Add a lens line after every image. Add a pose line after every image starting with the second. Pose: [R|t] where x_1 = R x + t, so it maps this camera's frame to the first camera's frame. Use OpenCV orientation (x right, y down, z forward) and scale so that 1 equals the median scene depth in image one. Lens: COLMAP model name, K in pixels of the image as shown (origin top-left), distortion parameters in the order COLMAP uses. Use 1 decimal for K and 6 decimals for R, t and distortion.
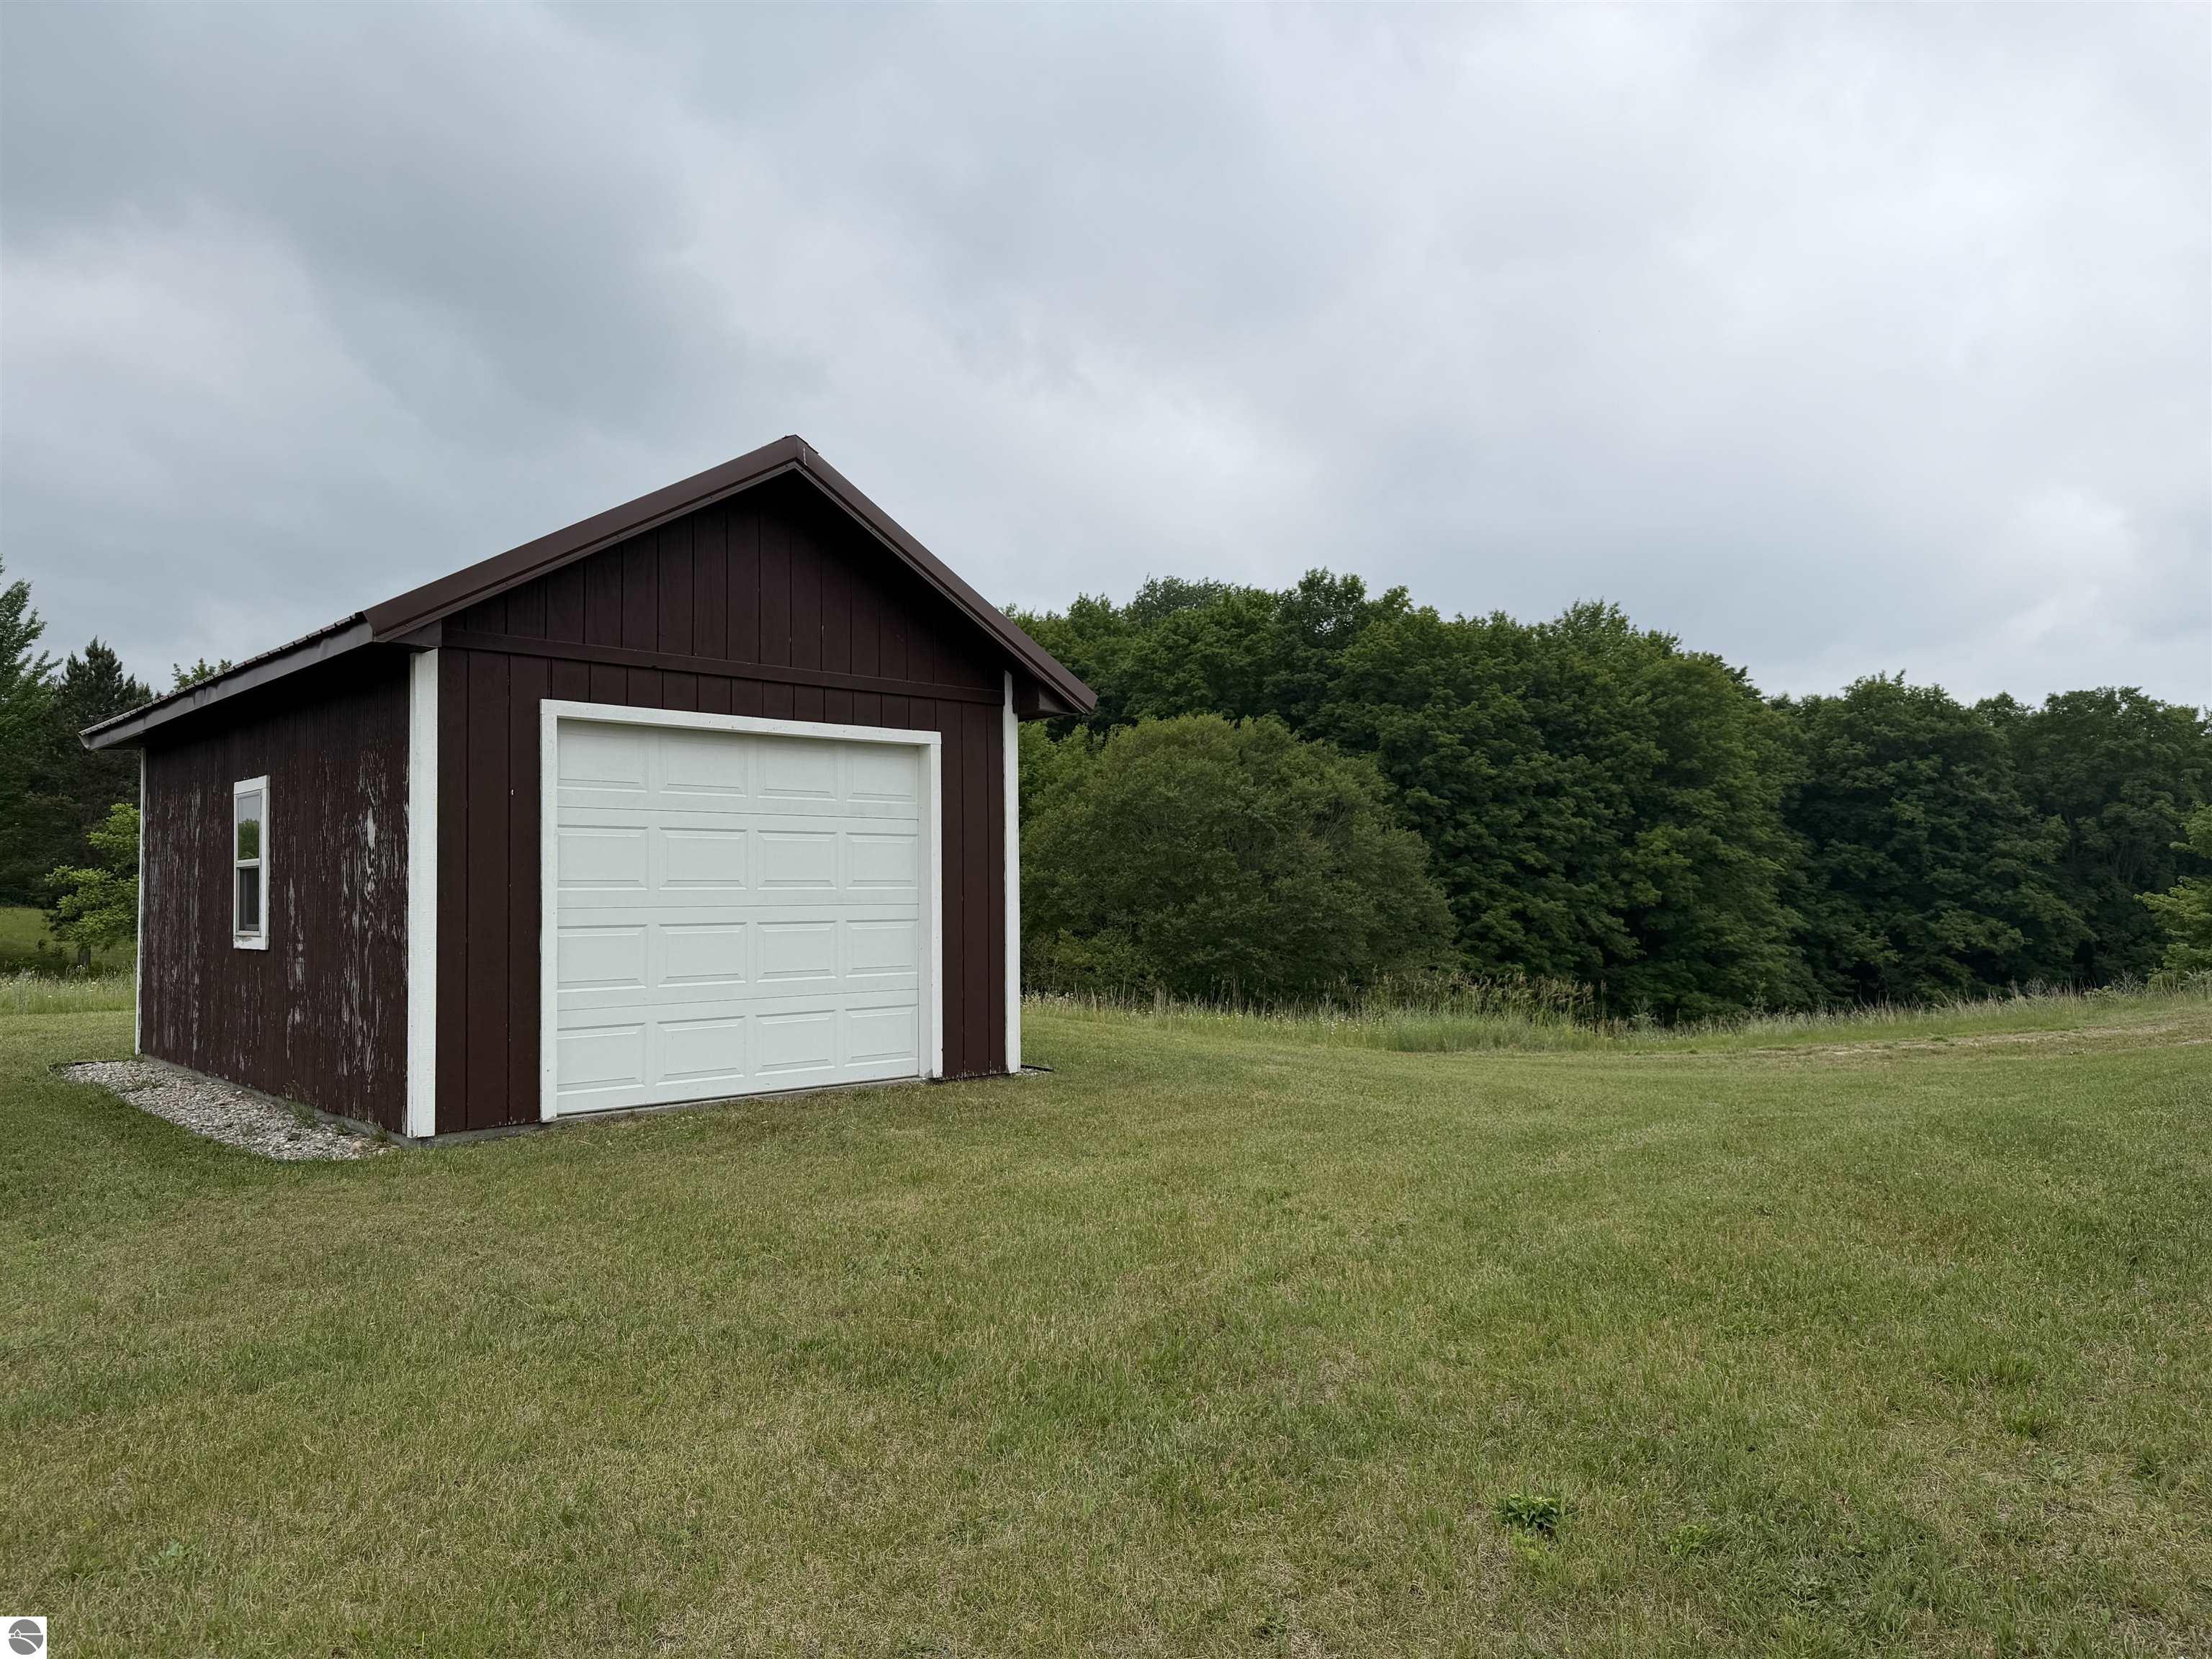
lens RADIAL K [[1545.0, 0, 1106.0], [0, 1545.0, 829.5], [0, 0, 1]] dist [0.060809, -0.071770]
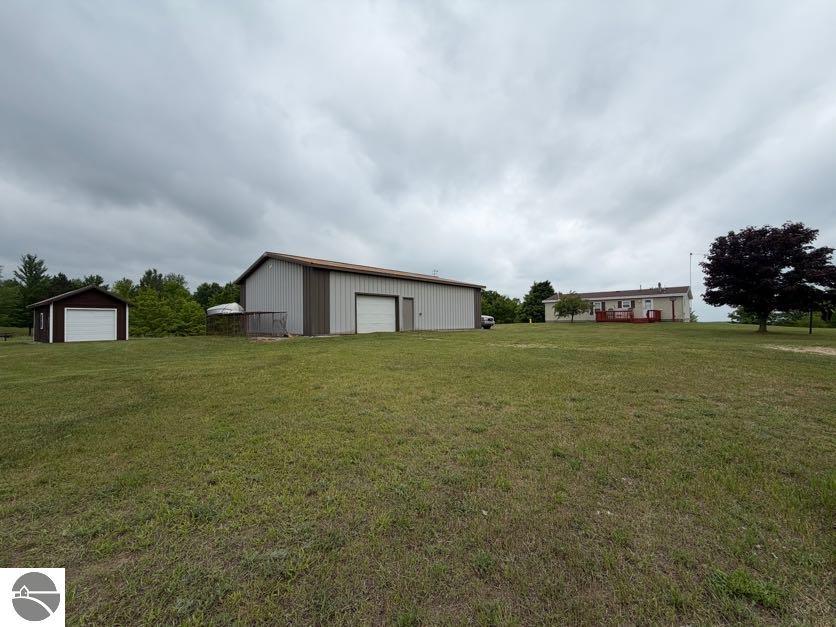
lens RADIAL K [[332.3, 0, 418.0], [0, 332.3, 313.5], [0, 0, 1]] dist [0.000106, 0.000118]
pose [[0.974839, 0.000051, 0.222911, 1.529020], [-0.002886, 0.999919, 0.012391, -0.070300], [-0.222892, -0.012722, 0.974760, -1.886535]]
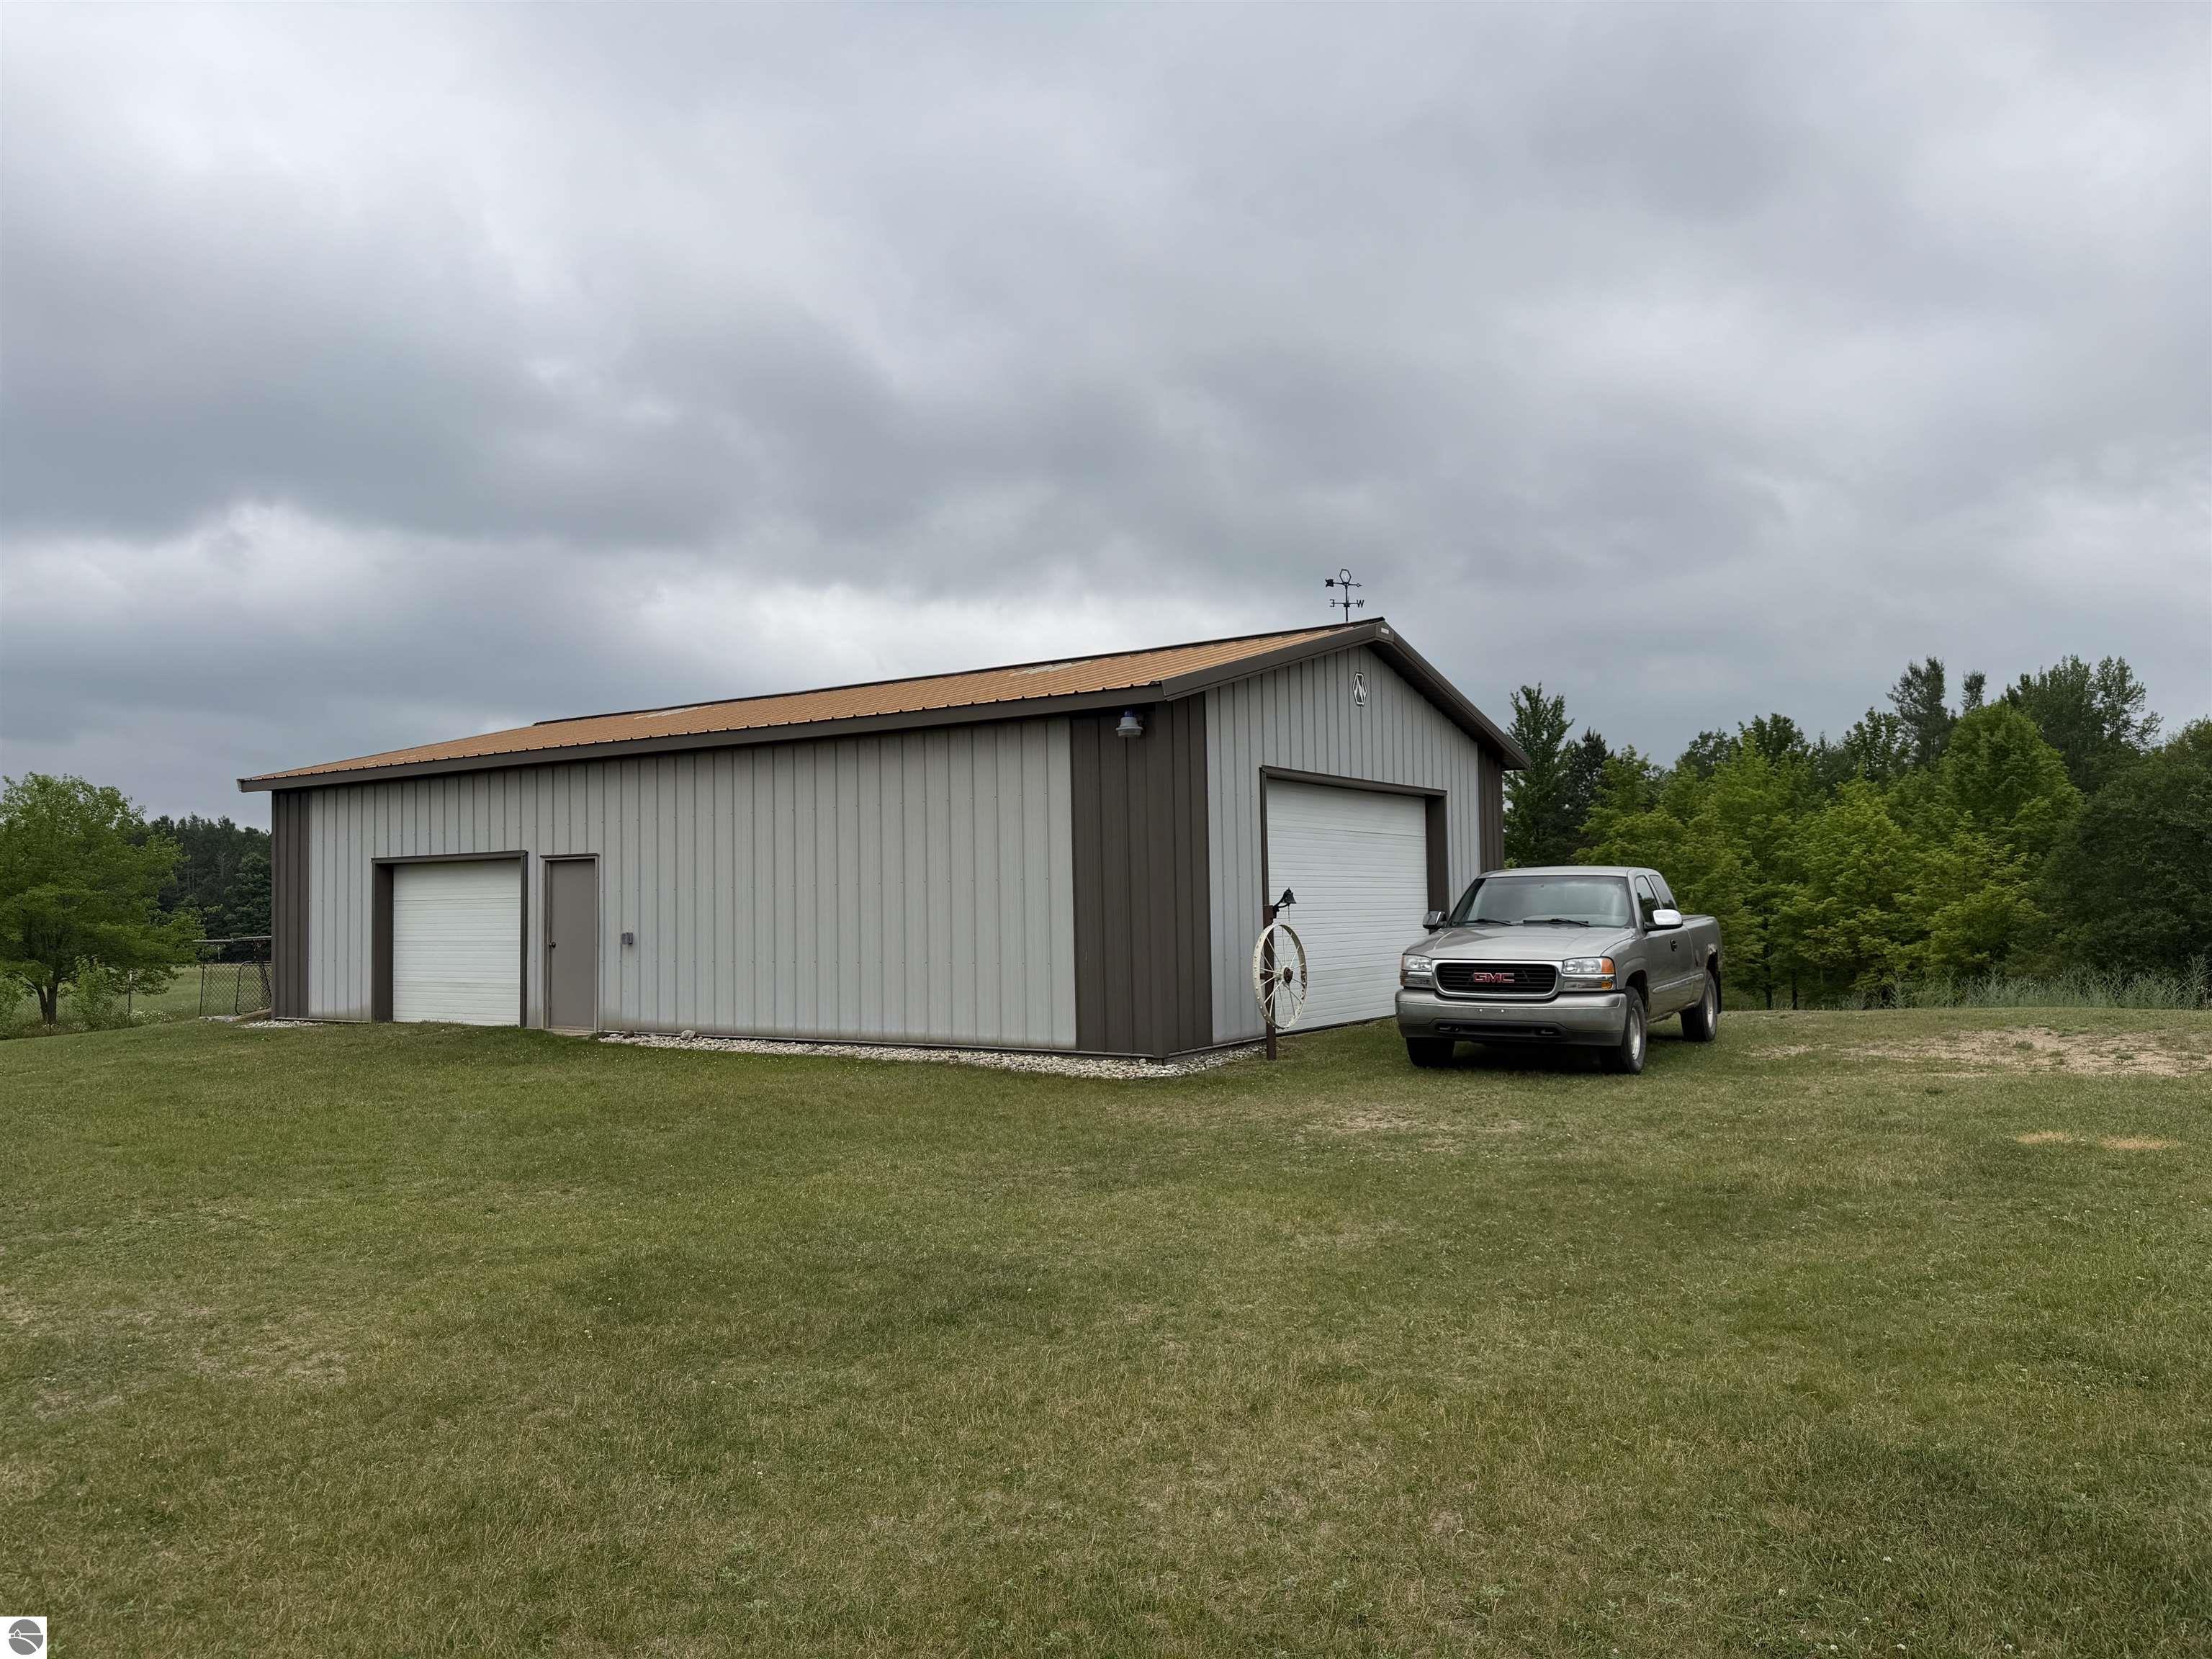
lens RADIAL K [[1545.0, 0, 1106.0], [0, 1545.0, 829.5], [0, 0, 1]] dist [0.060809, -0.071770]
pose [[0.367491, -0.043744, -0.928998, 4.140617], [0.053510, 0.998233, -0.025836, -0.093699], [0.928487, -0.040216, 0.369182, 0.204961]]
